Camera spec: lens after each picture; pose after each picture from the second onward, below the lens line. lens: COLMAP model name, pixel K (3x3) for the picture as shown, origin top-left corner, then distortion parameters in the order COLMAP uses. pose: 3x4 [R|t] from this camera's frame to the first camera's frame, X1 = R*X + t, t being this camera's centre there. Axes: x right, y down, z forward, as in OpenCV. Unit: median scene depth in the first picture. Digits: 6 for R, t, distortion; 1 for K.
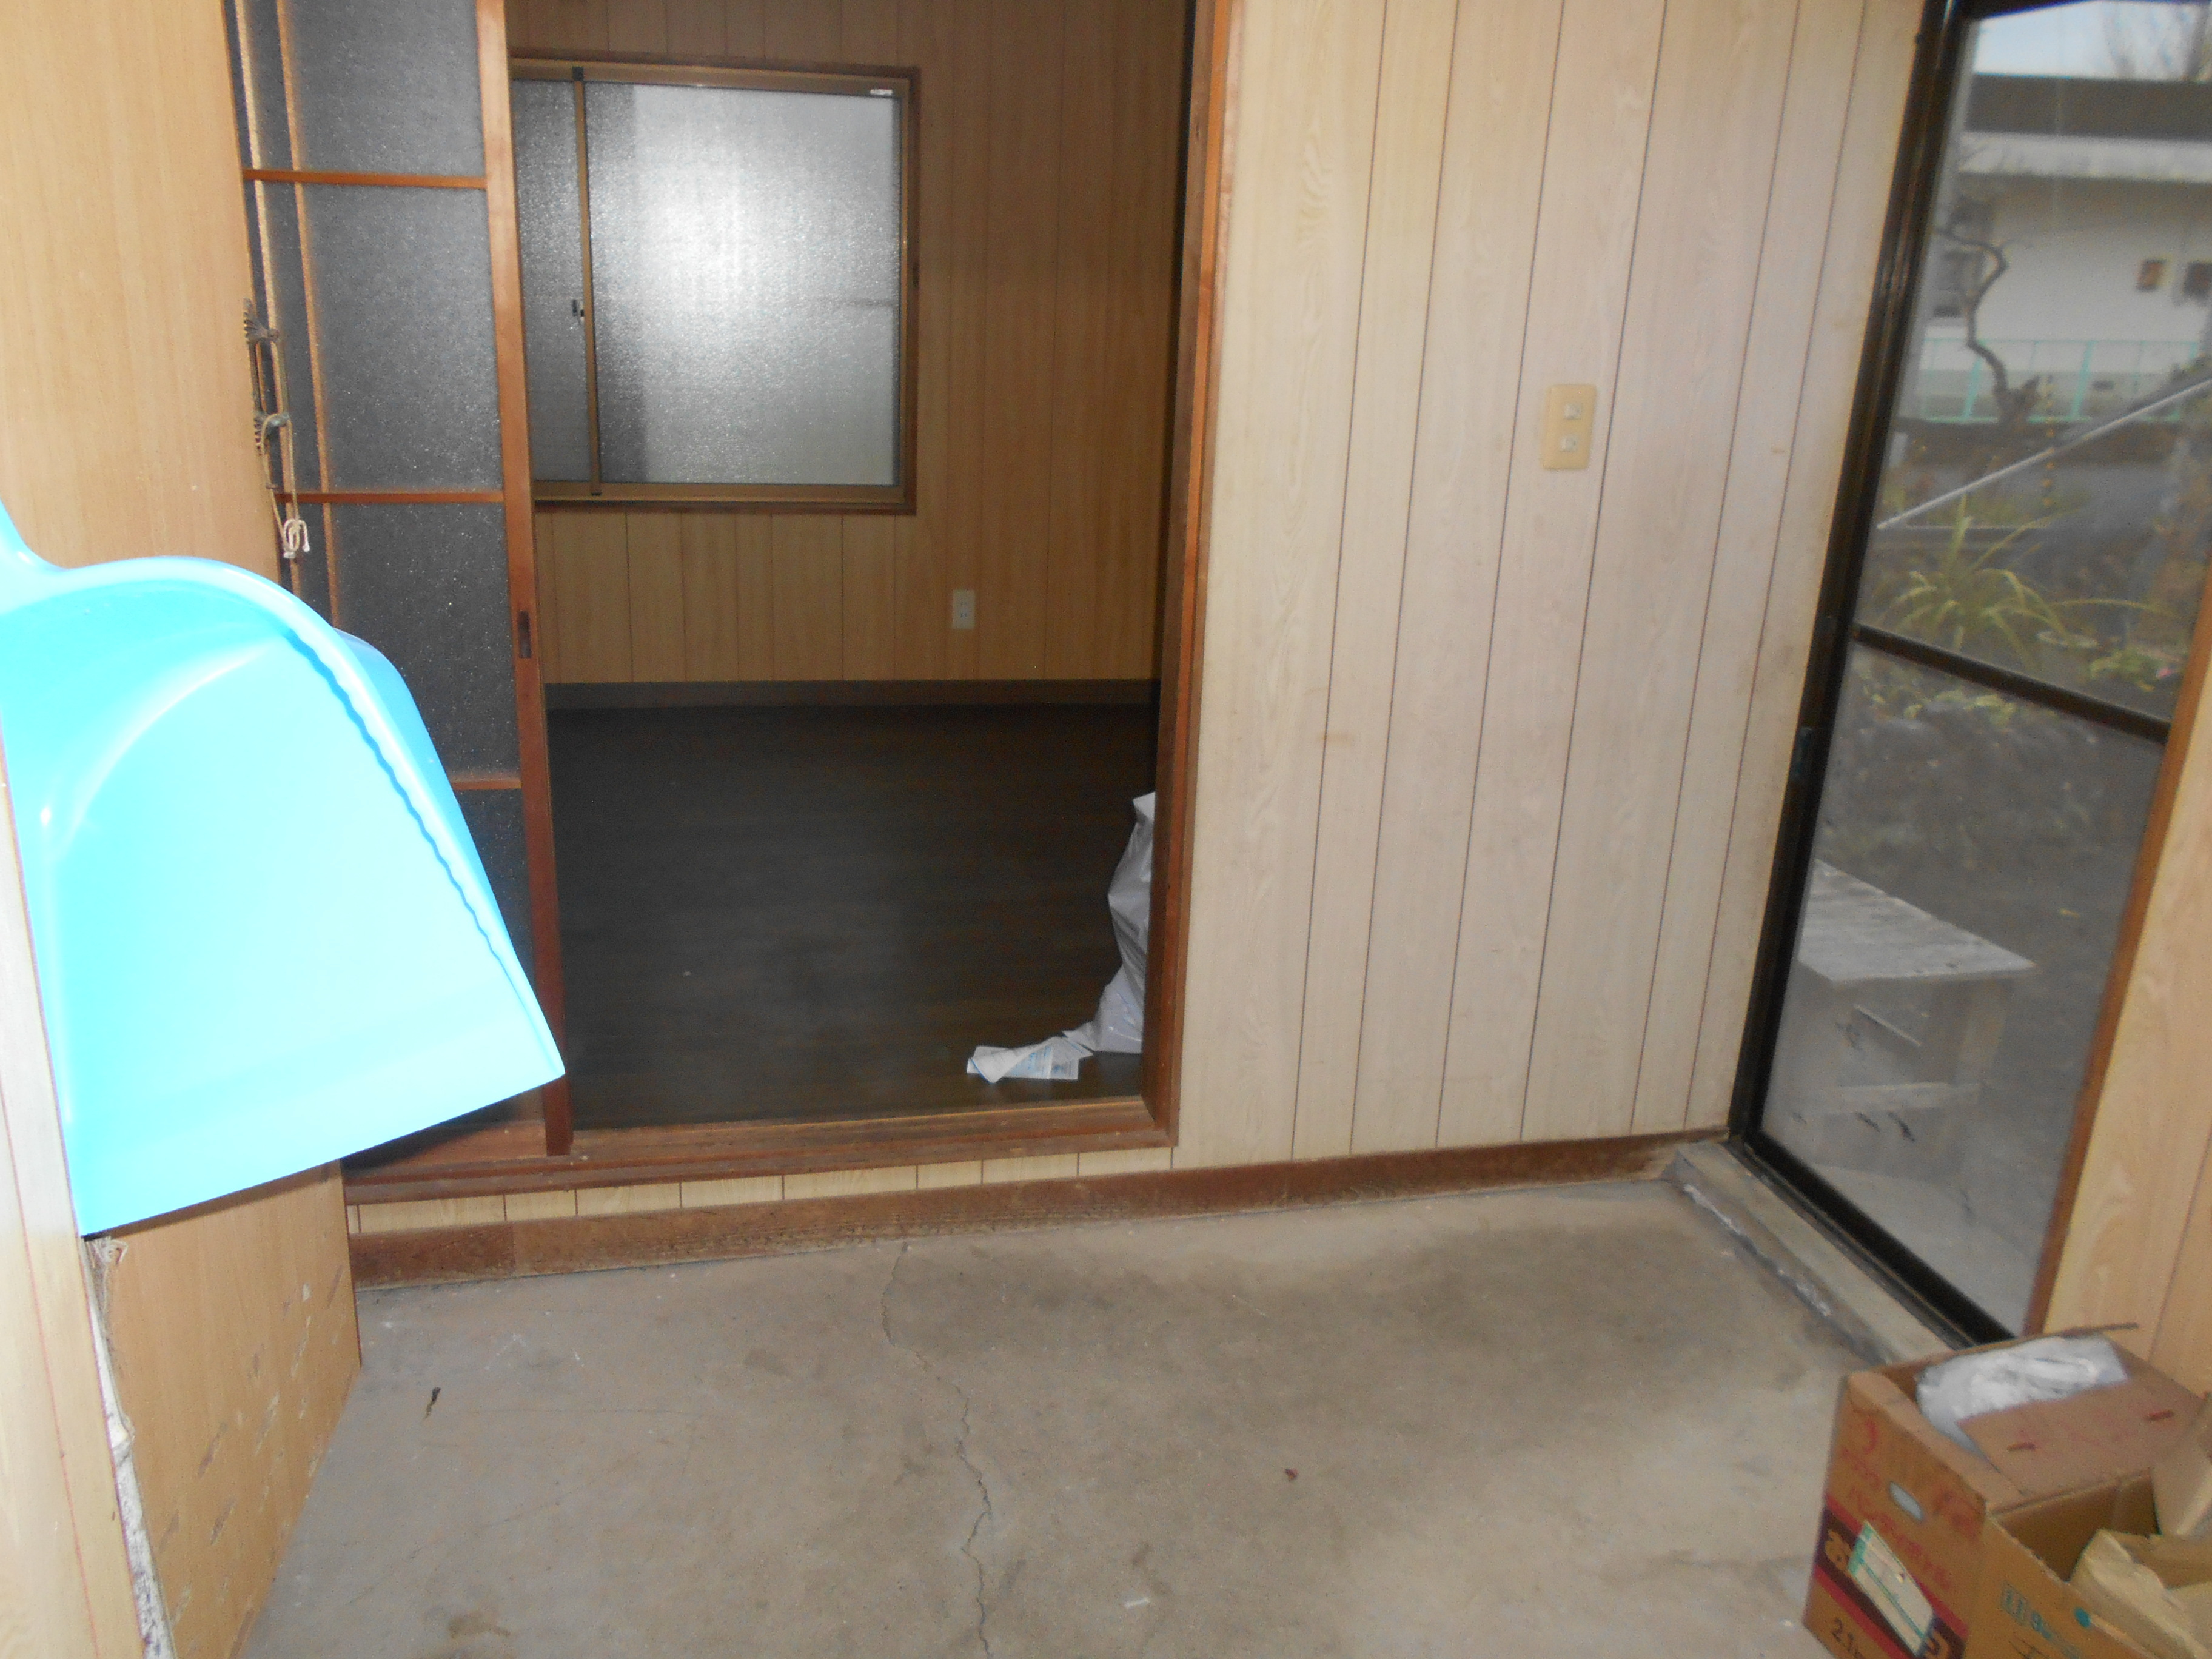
lens RADIAL K [[1699.8, 0, 1068.4], [0, 1699.8, 831.0], [0, 0, 1]] dist [-0.035657, 0.003942]
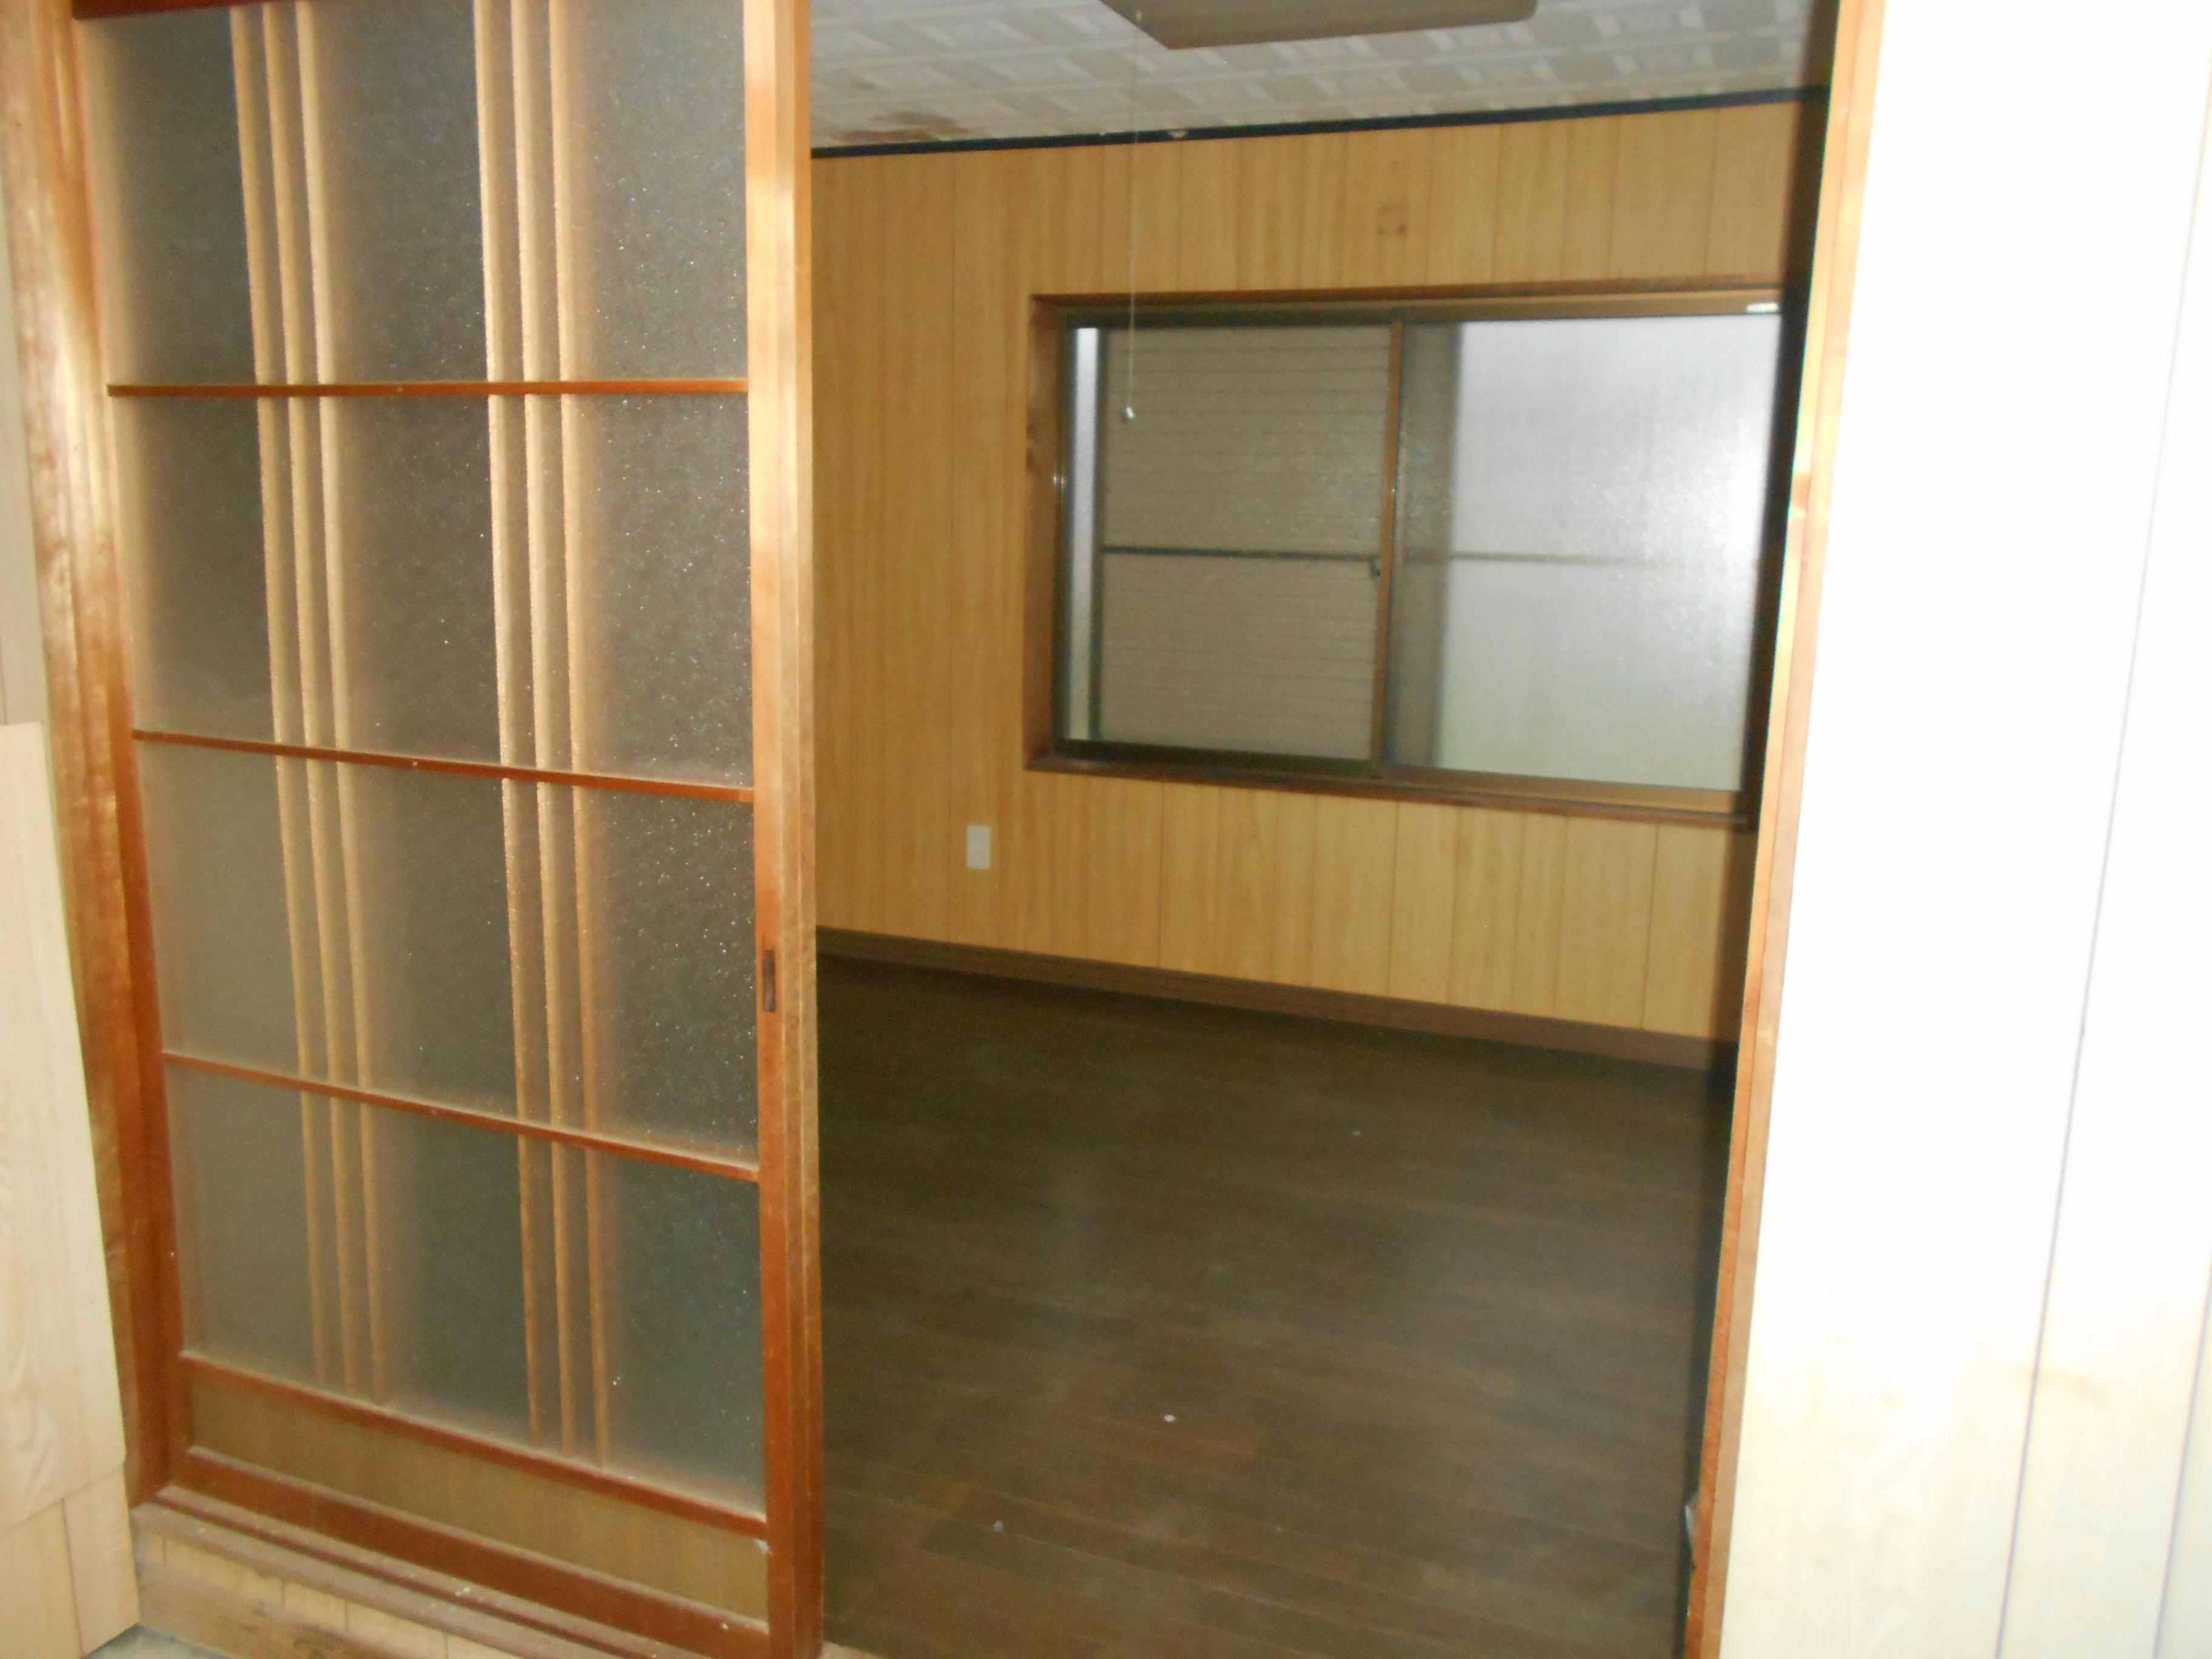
lens RADIAL K [[1699.8, 0, 1068.4], [0, 1699.8, 831.0], [0, 0, 1]] dist [-0.035657, 0.003942]
pose [[0.820766, 0.075881, -0.566203, 0.124441], [-0.162929, 0.981067, -0.104701, -0.076398], [0.547538, 0.178186, 0.817589, 0.284563]]
